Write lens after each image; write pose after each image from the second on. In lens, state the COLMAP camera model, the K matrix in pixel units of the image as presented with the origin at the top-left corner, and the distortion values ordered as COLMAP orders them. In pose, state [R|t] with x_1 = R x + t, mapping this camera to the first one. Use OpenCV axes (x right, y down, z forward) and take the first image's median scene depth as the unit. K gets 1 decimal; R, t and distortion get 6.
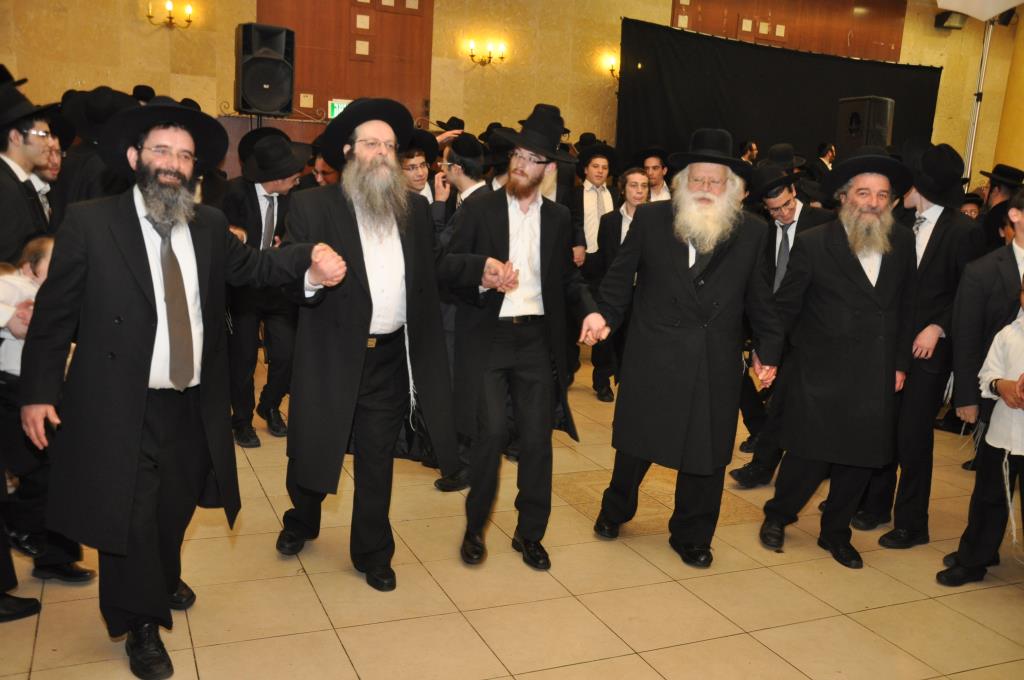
lens RADIAL K [[929.2, 0, 511.3], [0, 929.2, 340.8], [0, 0, 1]] dist [-0.017414, 0.000000]
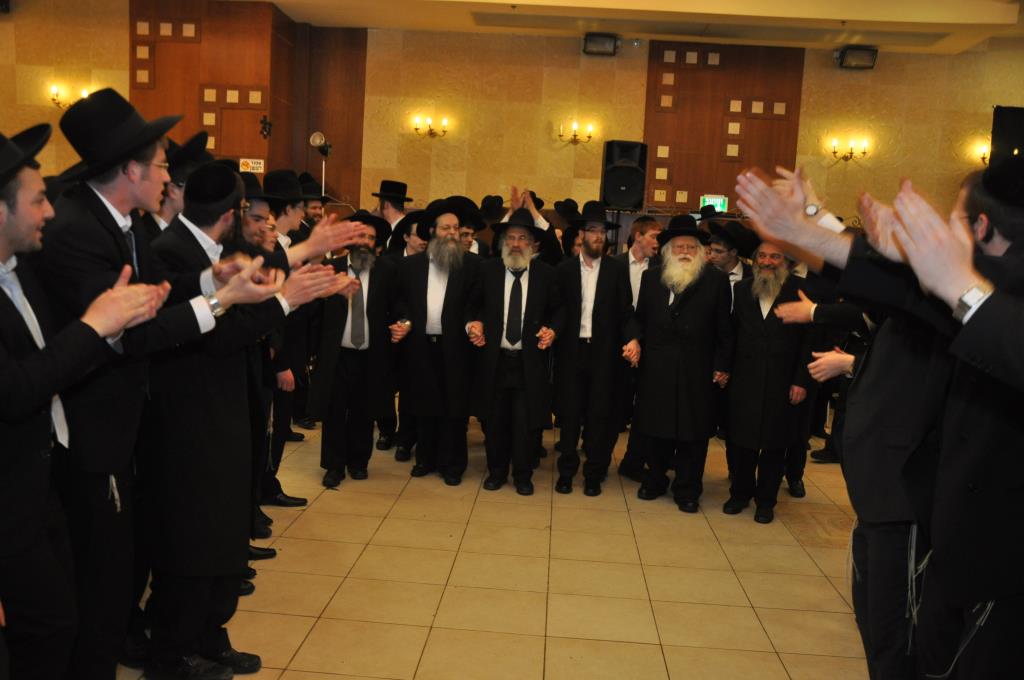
lens RADIAL K [[886.0, 0, 502.7], [0, 886.0, 351.1], [0, 0, 1]] dist [-0.081525, 0.121864]
pose [[0.885162, 0.046694, -0.462935, 0.101656], [-0.082492, 0.994939, -0.057375, 0.017422], [0.457912, 0.088975, 0.884534, -0.071379]]
